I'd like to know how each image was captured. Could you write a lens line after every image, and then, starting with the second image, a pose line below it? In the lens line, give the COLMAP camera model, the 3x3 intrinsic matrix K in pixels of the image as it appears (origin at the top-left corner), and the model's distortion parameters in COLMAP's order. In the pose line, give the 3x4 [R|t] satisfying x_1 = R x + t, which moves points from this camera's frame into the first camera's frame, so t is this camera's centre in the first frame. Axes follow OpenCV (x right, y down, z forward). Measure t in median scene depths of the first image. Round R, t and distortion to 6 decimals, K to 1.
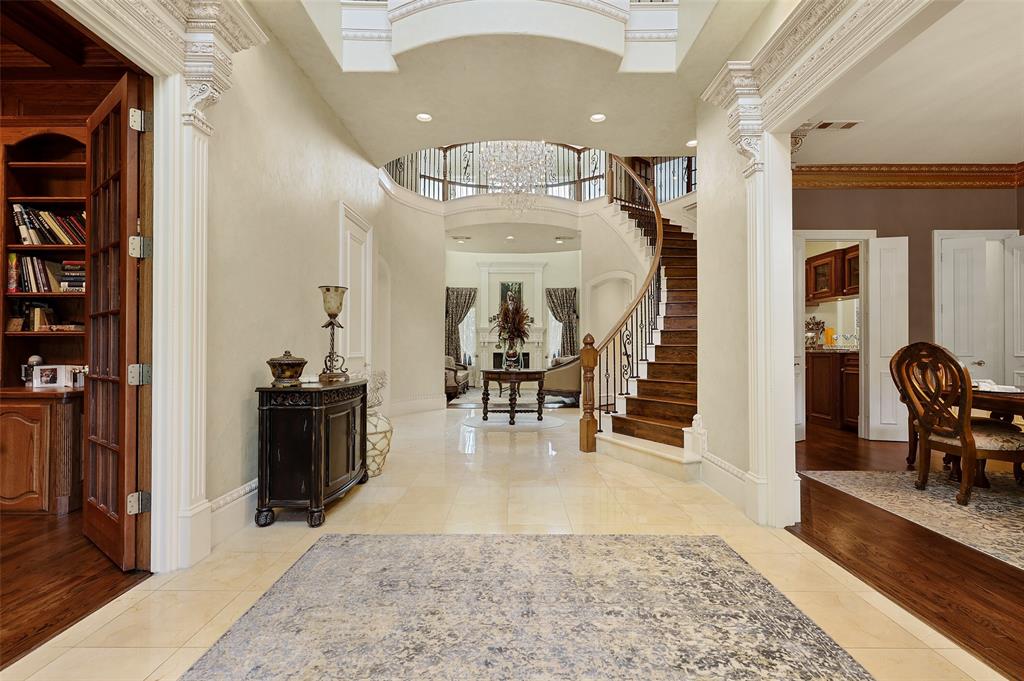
lens RADIAL K [[464.2, 0, 512.7], [0, 464.2, 342.1], [0, 0, 1]] dist [-0.001597, 0.000697]
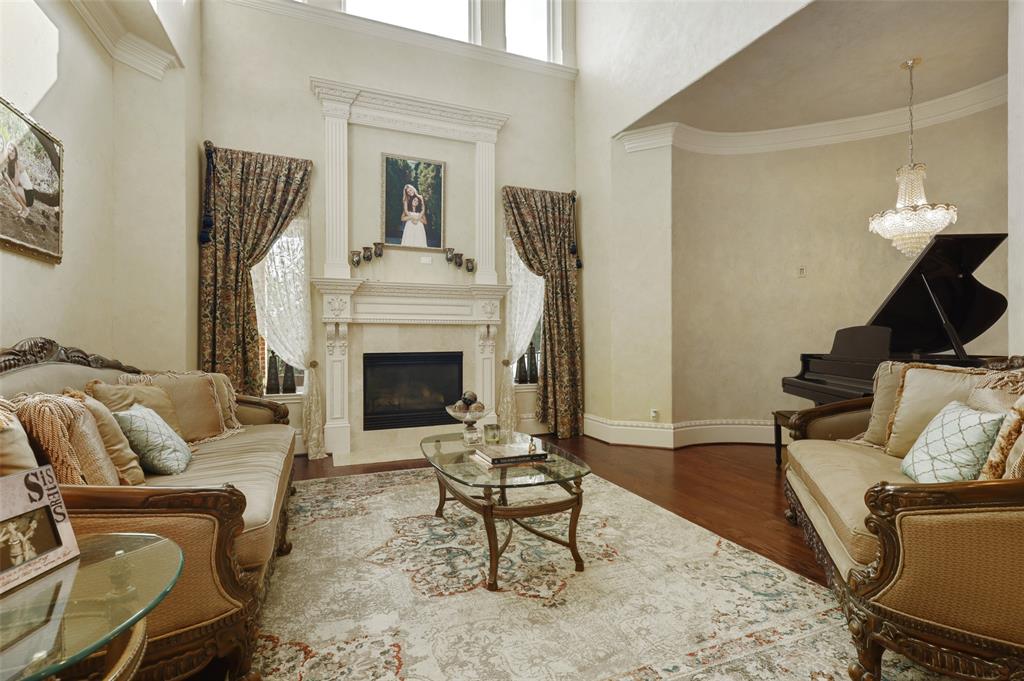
lens RADIAL K [[464.2, 0, 514.5], [0, 464.2, 337.3], [0, 0, 1]] dist [-0.001597, 0.000697]
pose [[0.919075, -0.001591, 0.394080, -0.075633], [-0.000182, 0.999990, 0.004462, 0.009405], [-0.394083, -0.004173, 0.919065, 0.638341]]
